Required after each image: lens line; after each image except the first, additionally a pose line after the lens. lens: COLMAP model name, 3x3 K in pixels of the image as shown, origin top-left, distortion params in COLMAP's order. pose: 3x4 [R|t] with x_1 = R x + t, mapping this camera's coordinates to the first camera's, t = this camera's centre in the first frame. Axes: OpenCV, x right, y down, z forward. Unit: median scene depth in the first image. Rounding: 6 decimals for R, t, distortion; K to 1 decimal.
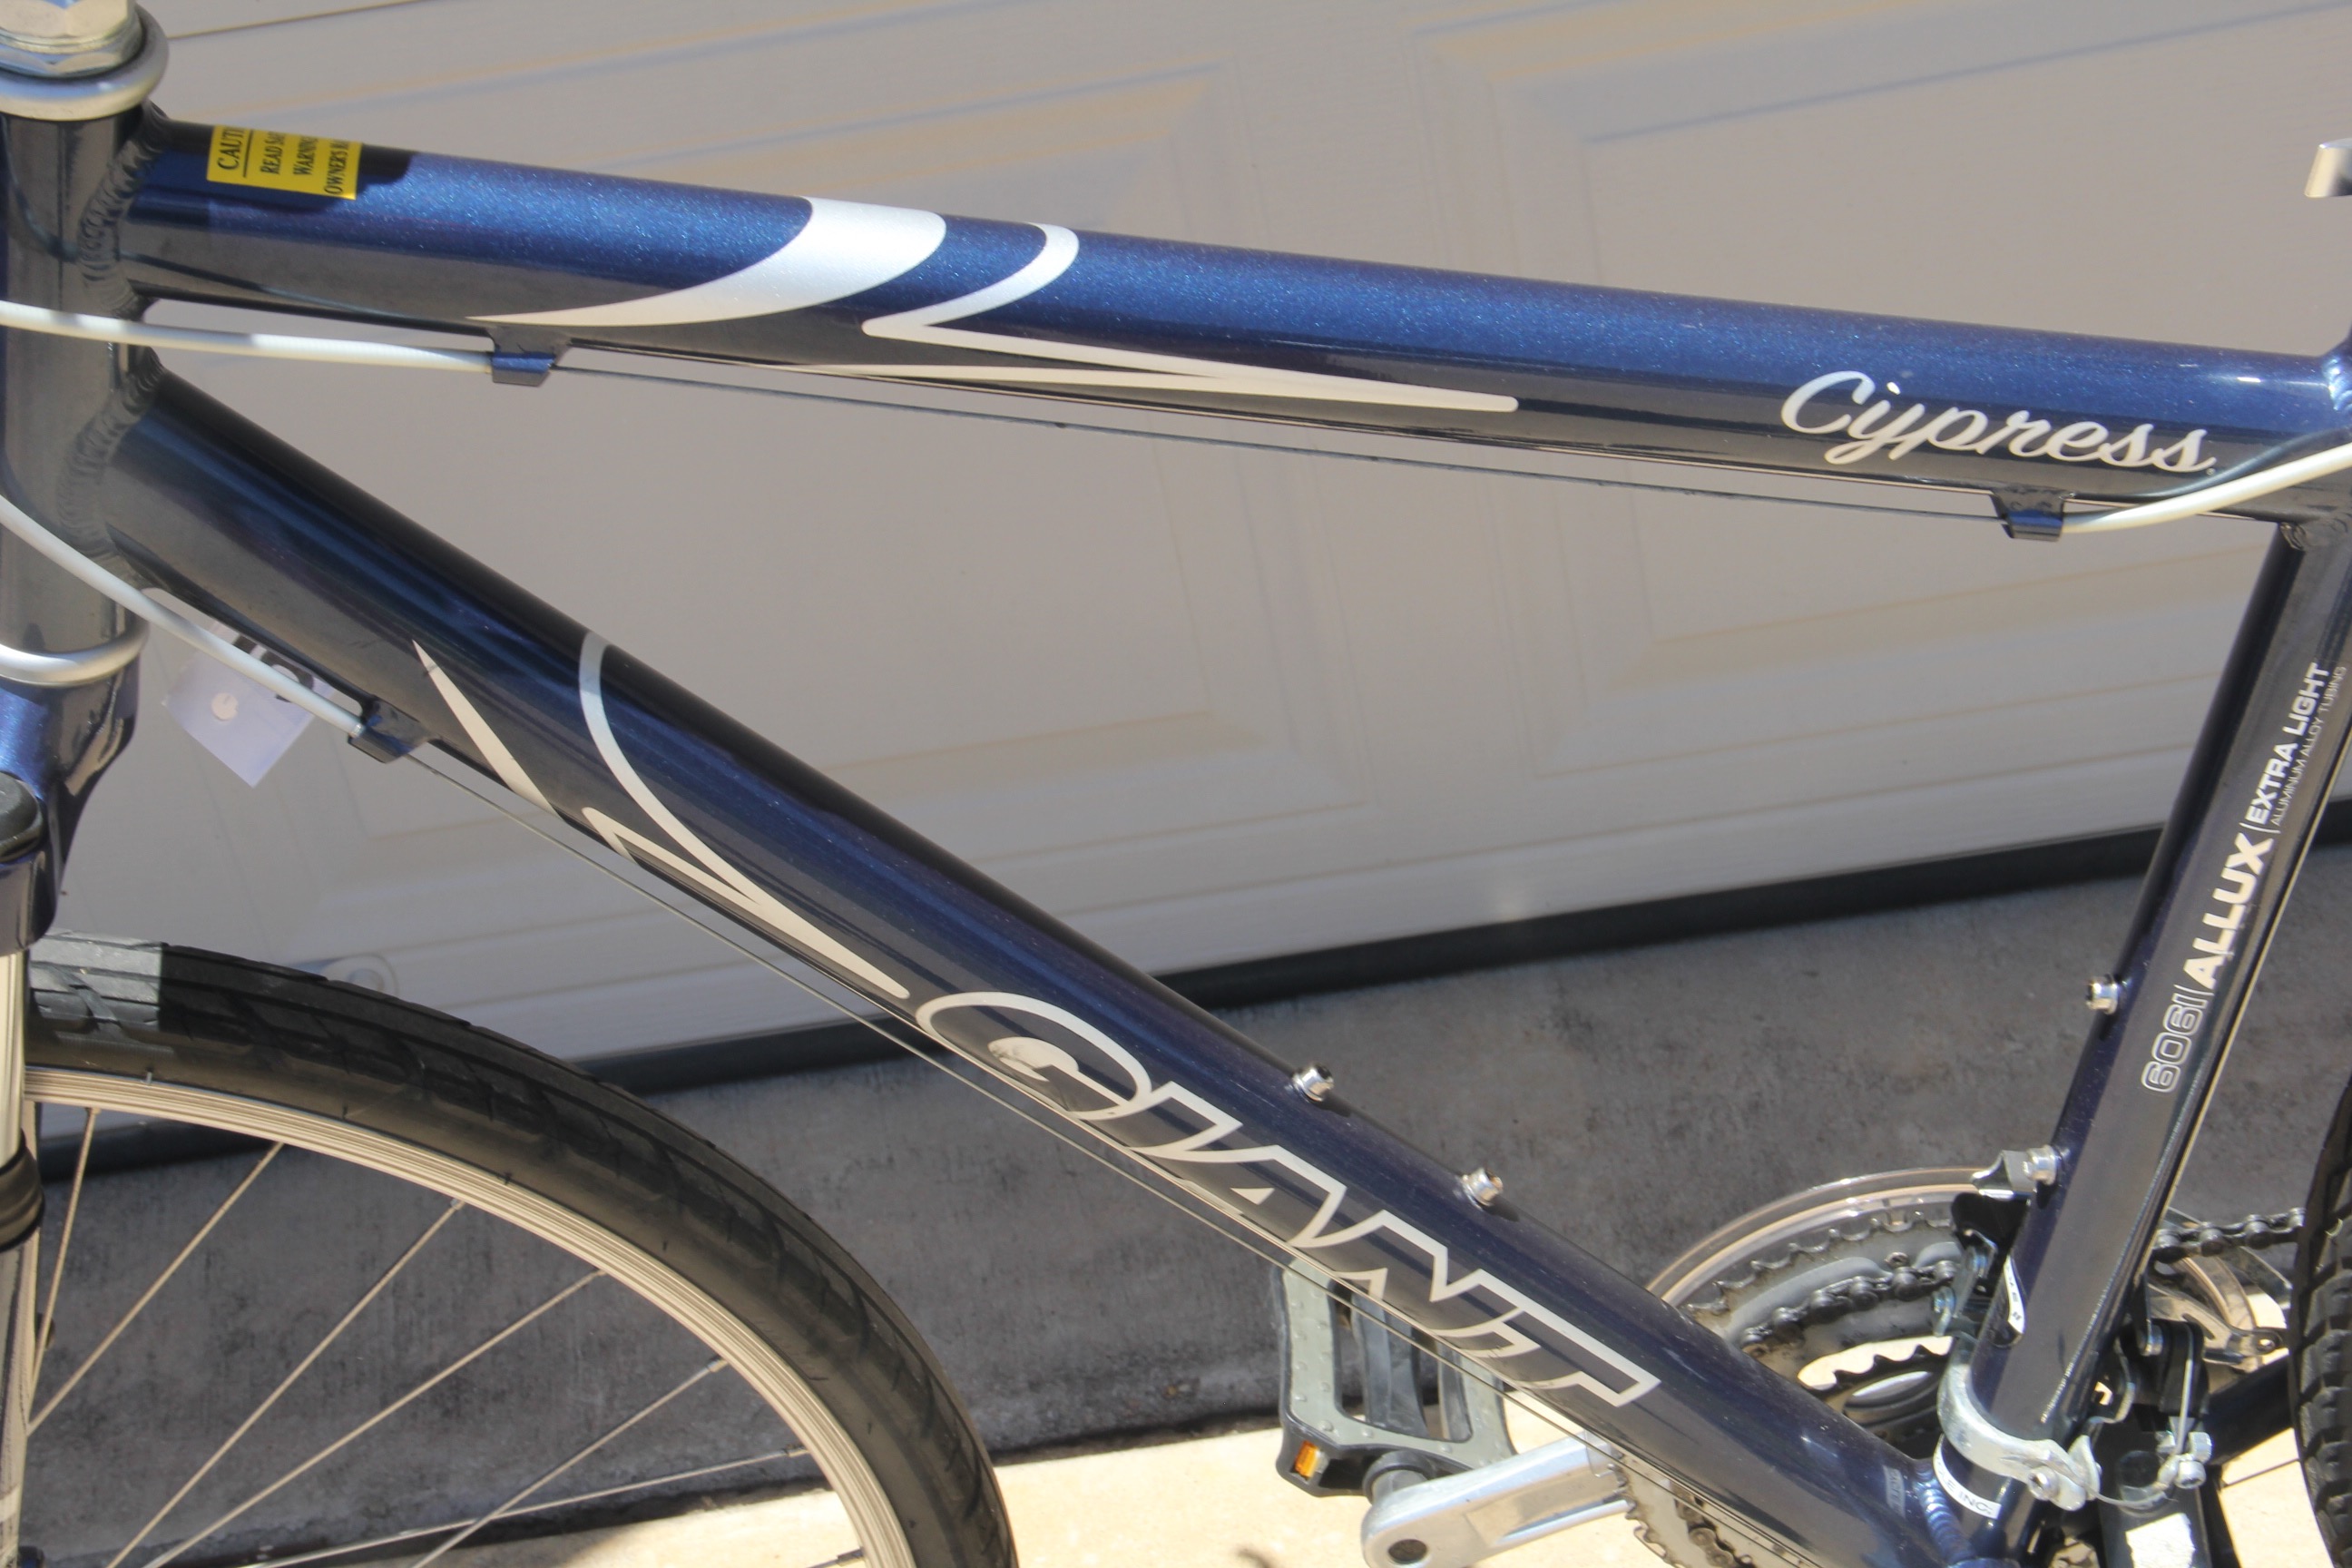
lens RADIAL K [[4430.5, 0, 1185.9], [0, 4430.5, 810.7], [0, 0, 1]] dist [0.220727, 0.314500]
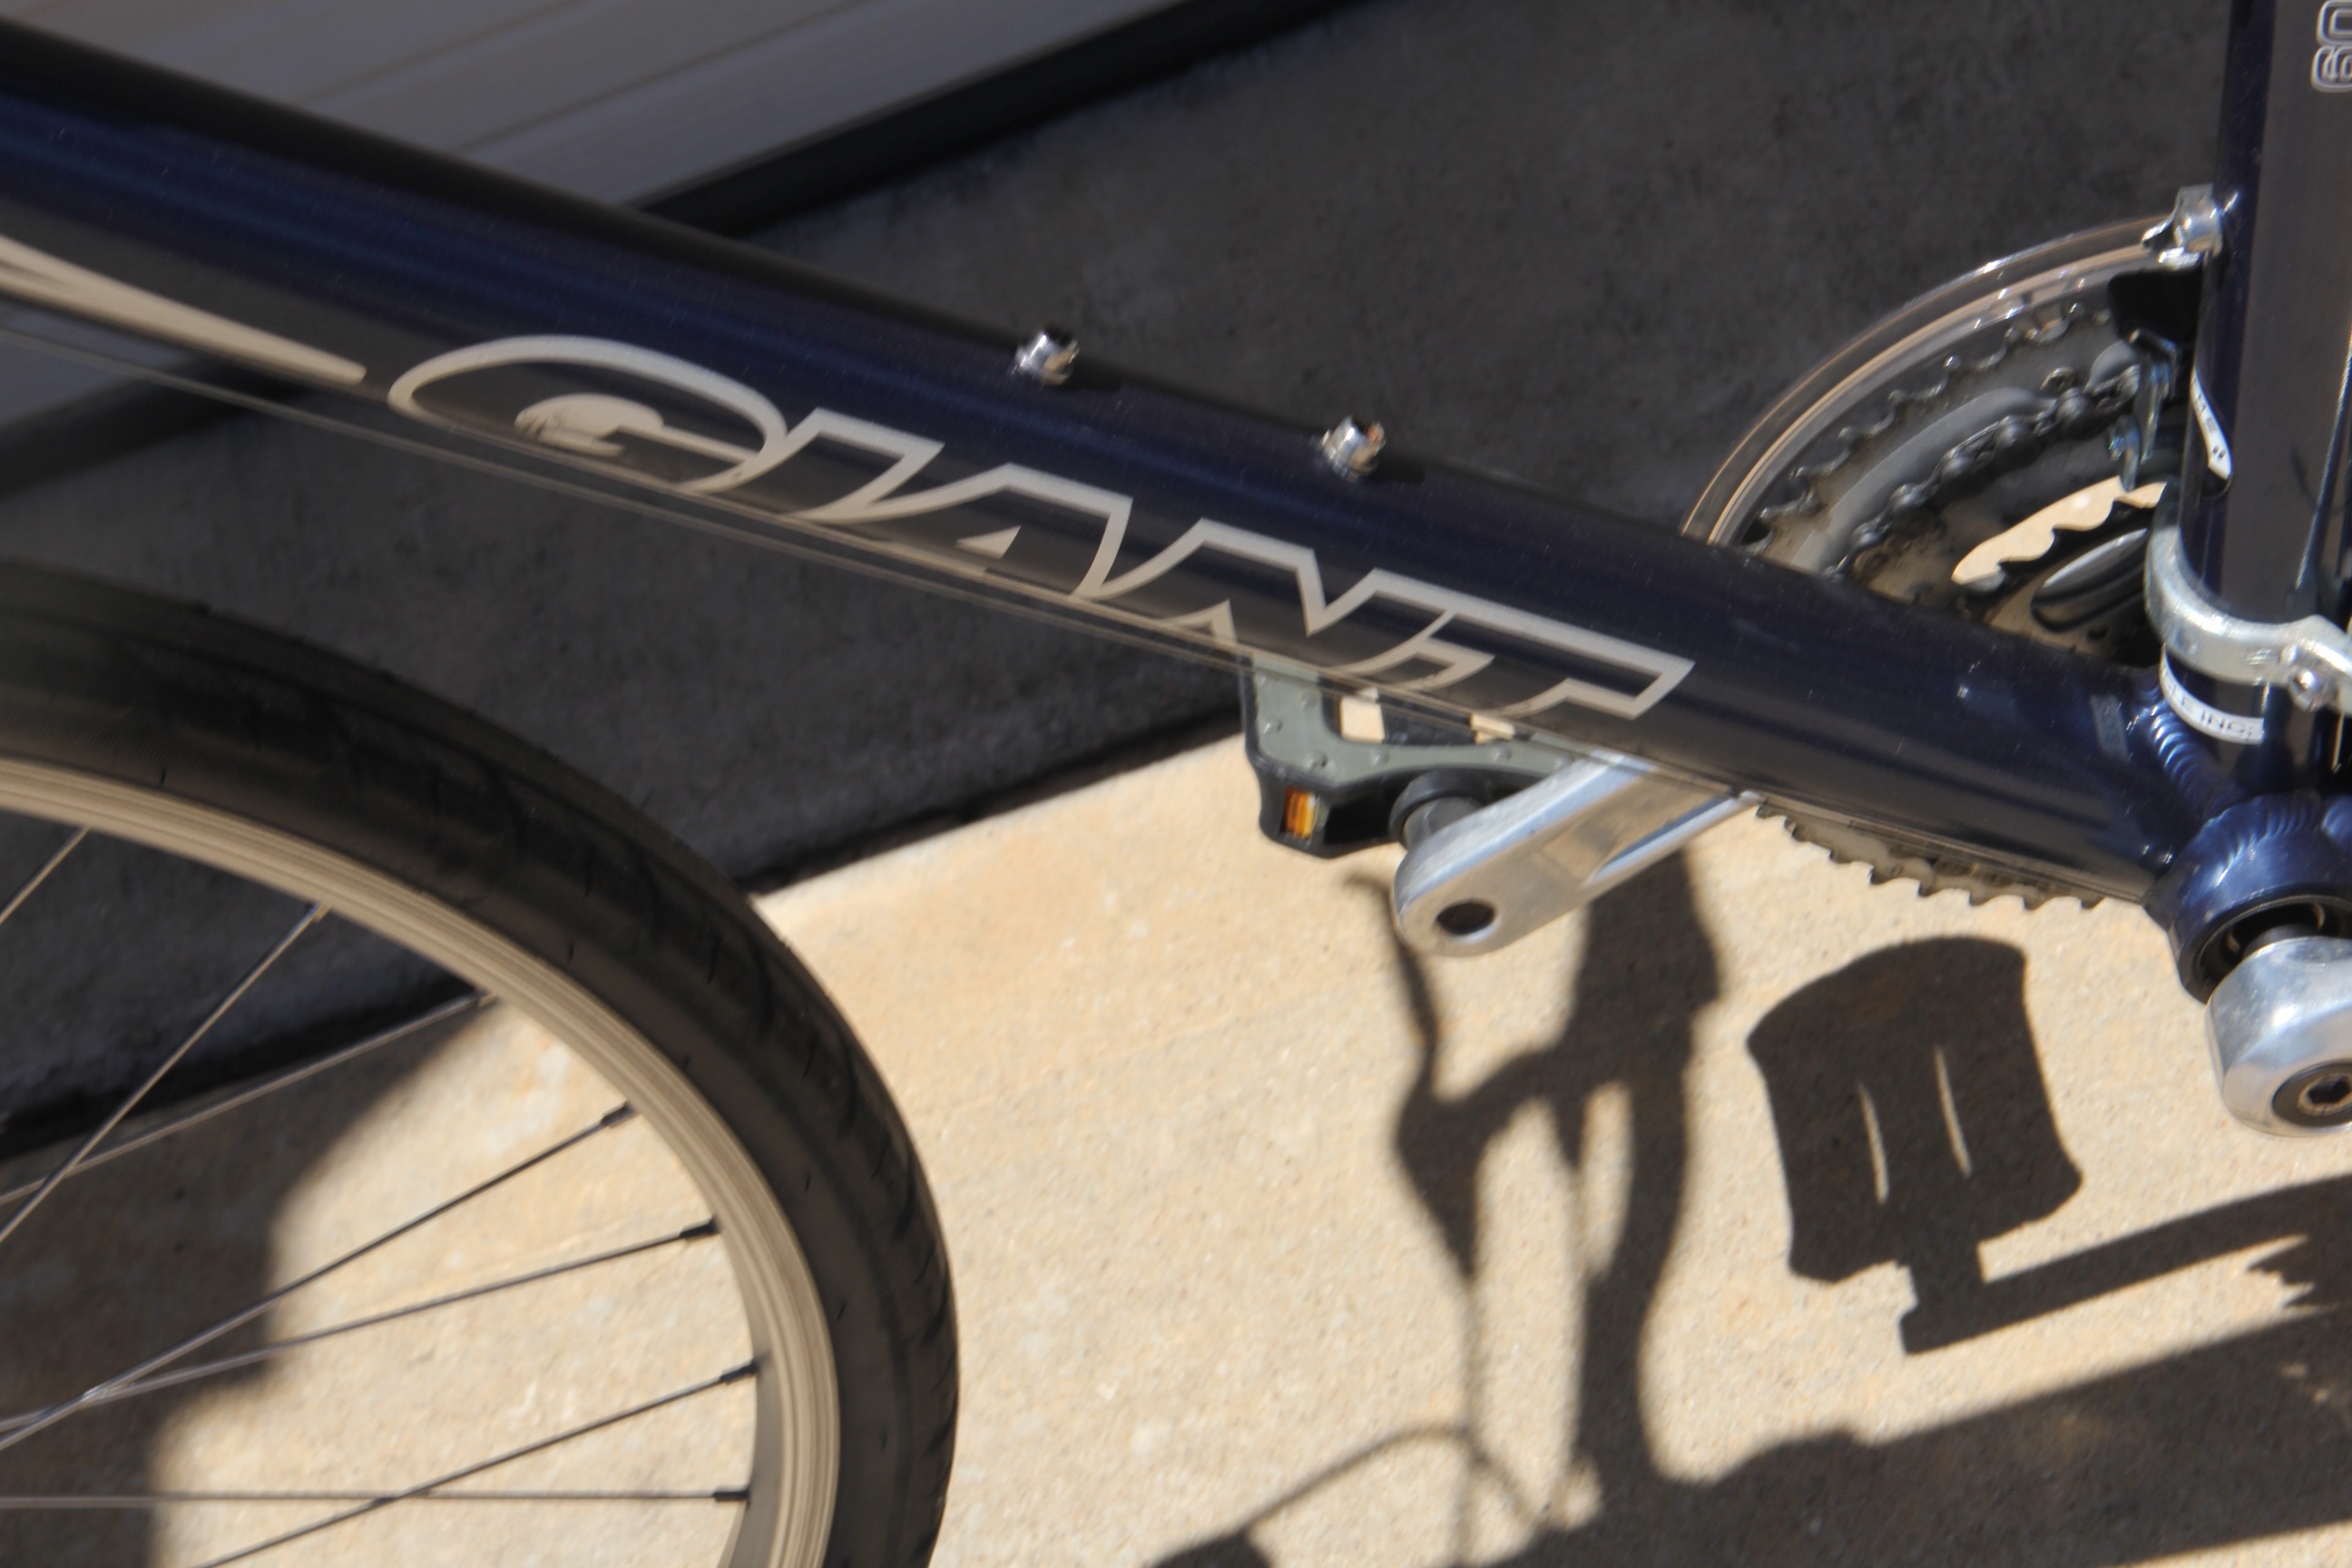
lens RADIAL K [[6321.7, 0, 1187.9], [0, 6321.7, 839.9], [0, 0, 1]] dist [0.471086, -1.098920]
pose [[0.976183, -0.195902, -0.093213, 0.115636], [0.210500, 0.959256, 0.188461, -0.039149], [0.052495, -0.203594, 0.977647, 0.077473]]
